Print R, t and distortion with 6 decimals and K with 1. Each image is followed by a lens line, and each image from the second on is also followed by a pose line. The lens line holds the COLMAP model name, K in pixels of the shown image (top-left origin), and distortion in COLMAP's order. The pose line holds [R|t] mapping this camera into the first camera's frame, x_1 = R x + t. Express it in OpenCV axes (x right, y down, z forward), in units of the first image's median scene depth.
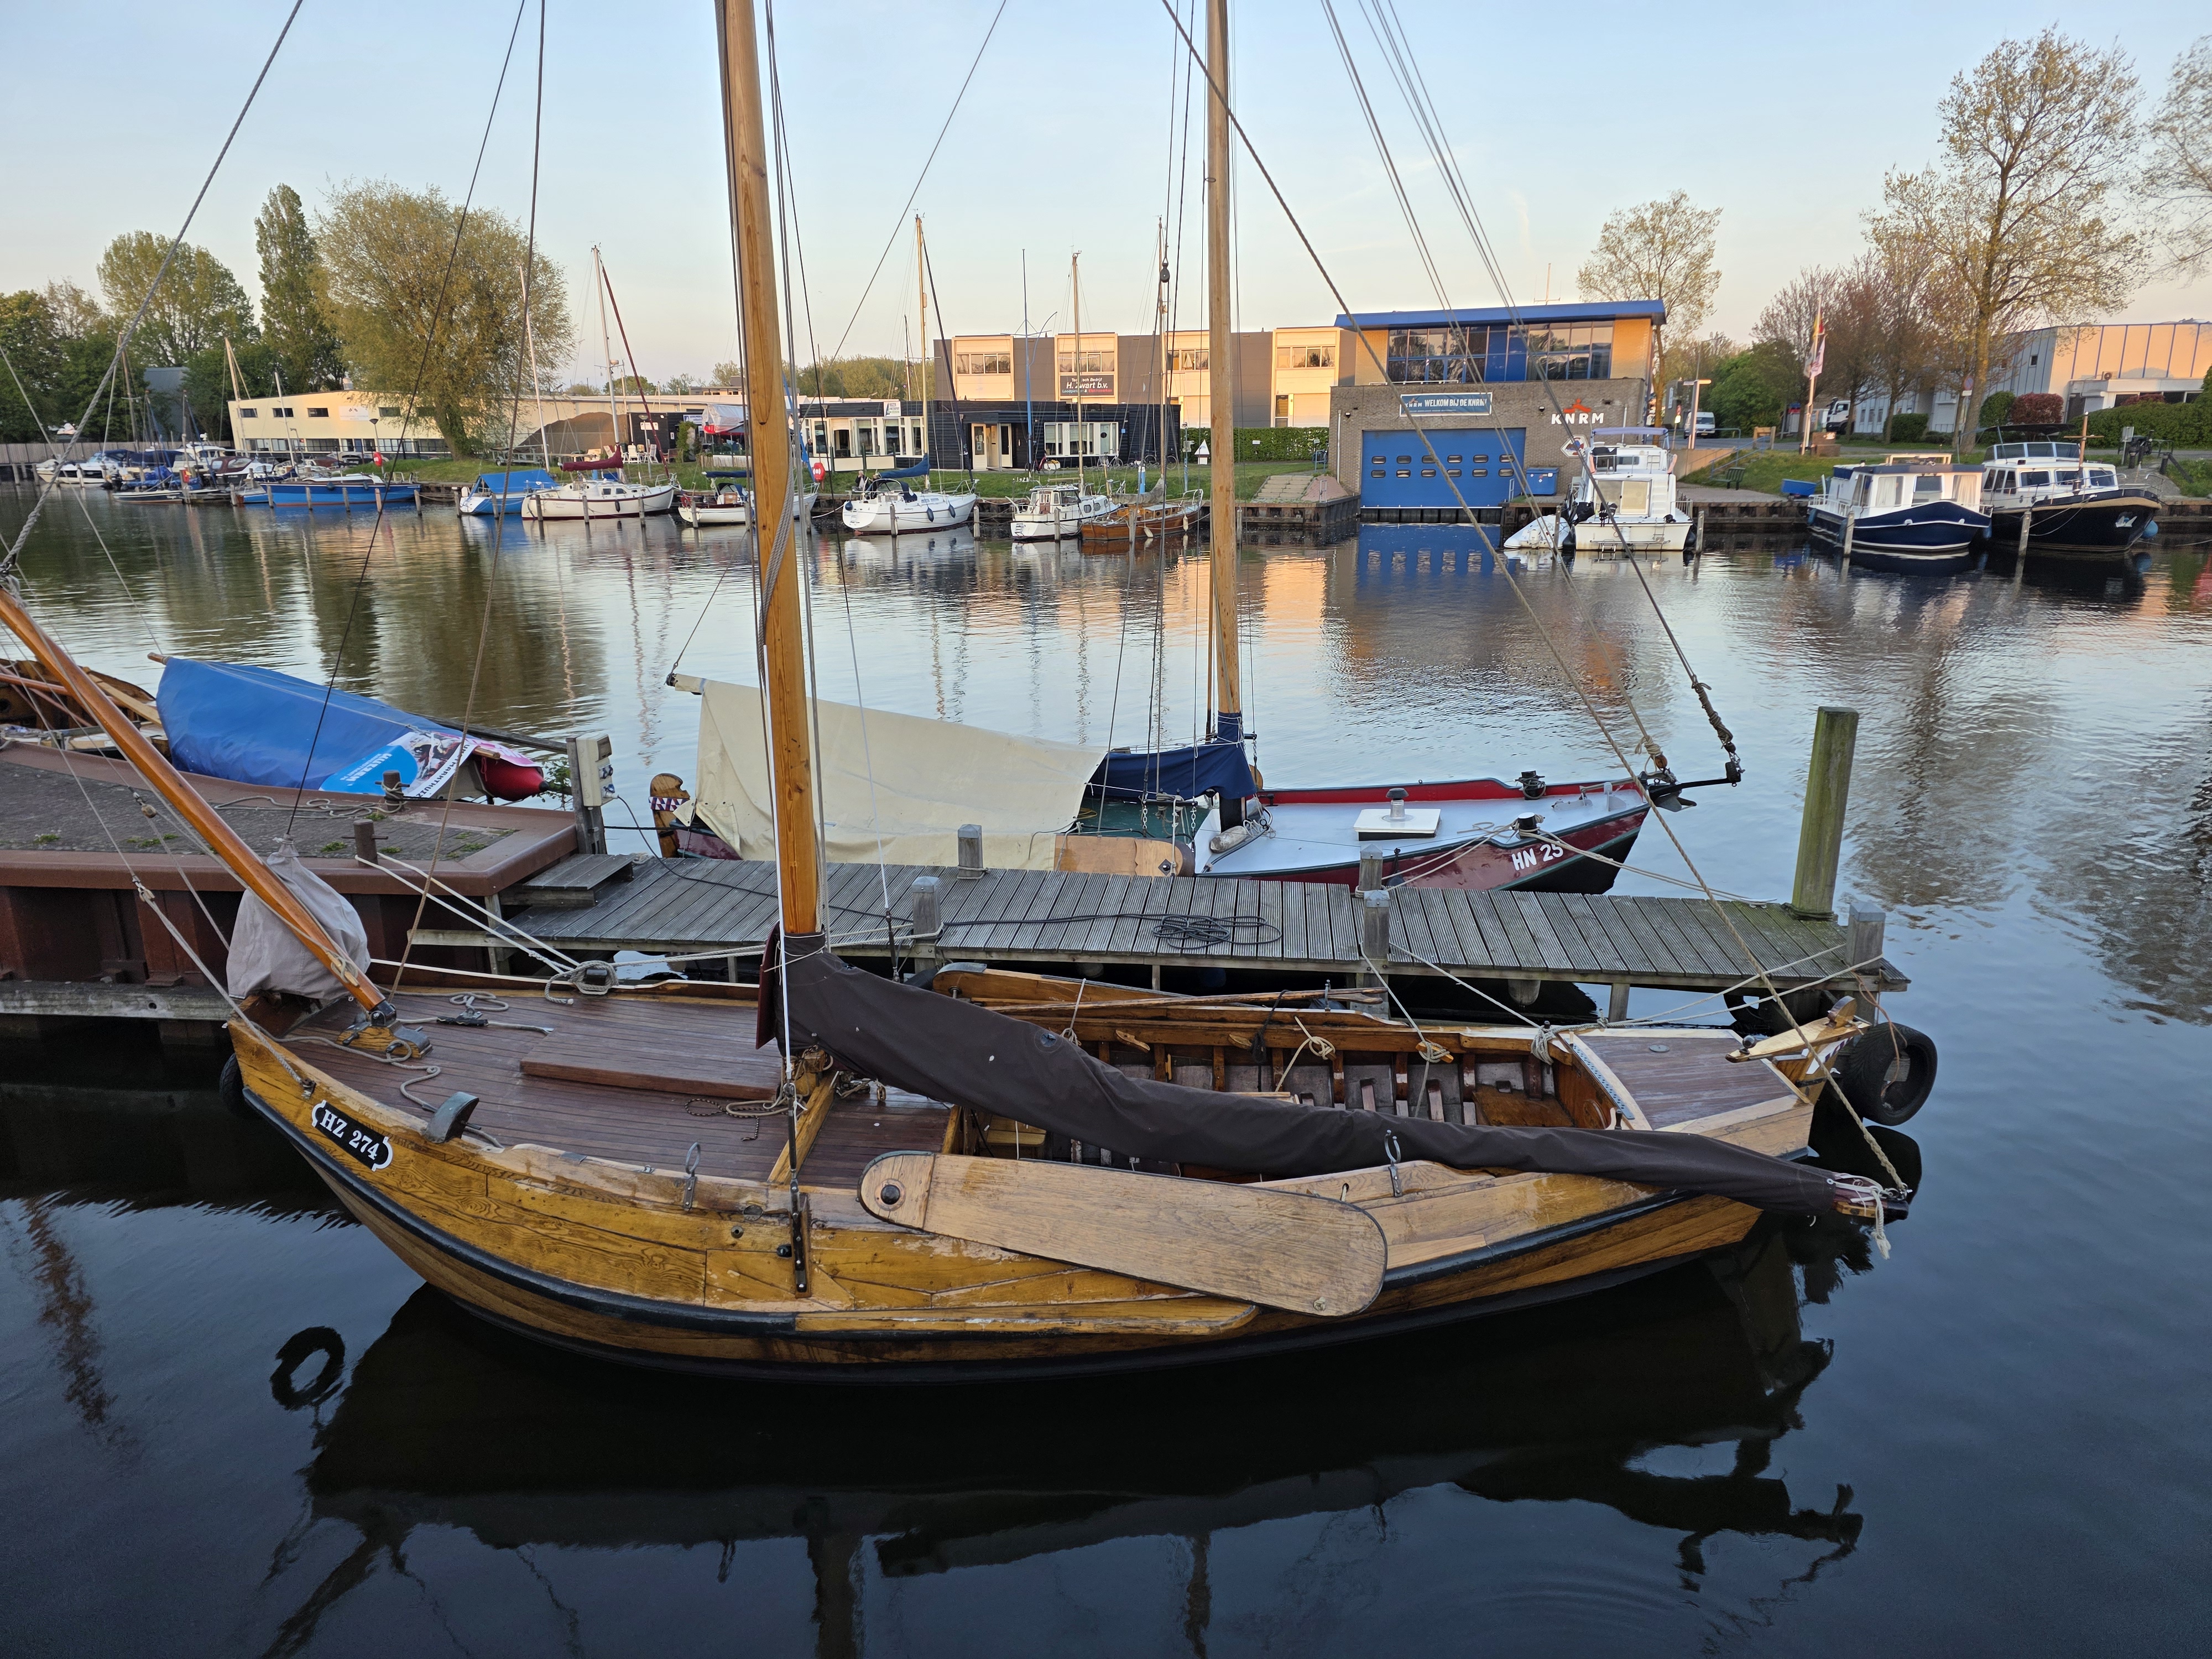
lens RADIAL K [[1485.4, 0, 1109.8], [0, 1485.4, 830.7], [0, 0, 1]] dist [0.067834, -0.045727]
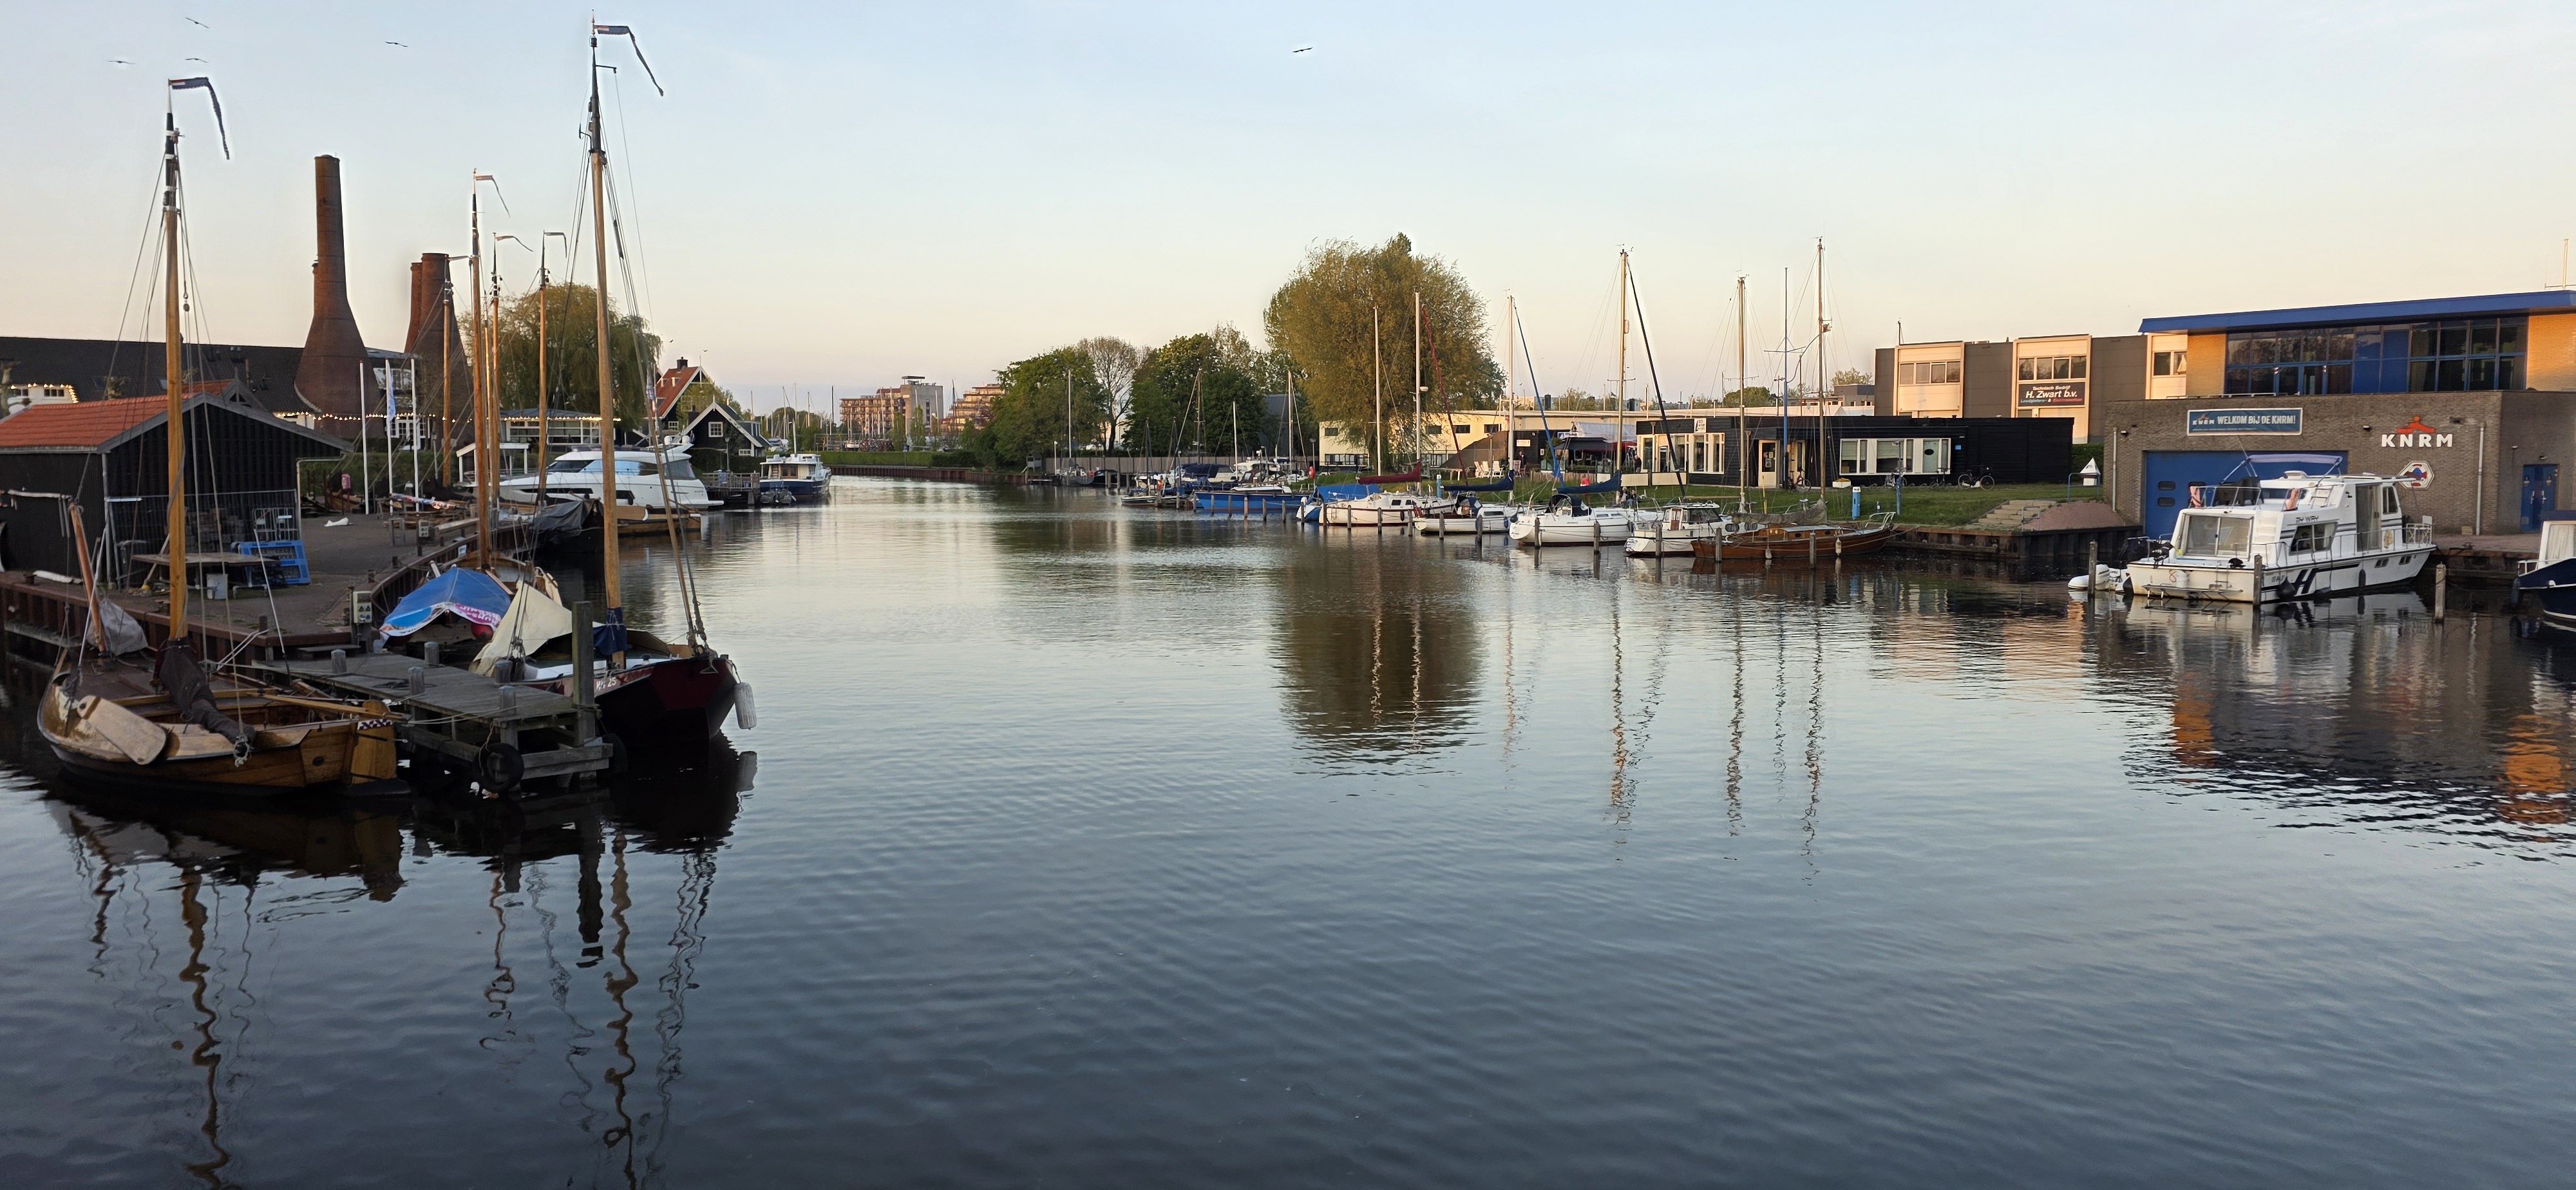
lens RADIAL K [[1712.5, 0, 1285.6], [0, 1712.5, 558.2], [0, 0, 1]] dist [0.051045, -0.021241]
pose [[0.824901, 0.043153, -0.563628, 0.304299], [-0.149940, 0.978070, -0.144561, 0.004330], [0.545029, 0.203759, 0.813281, -0.041337]]
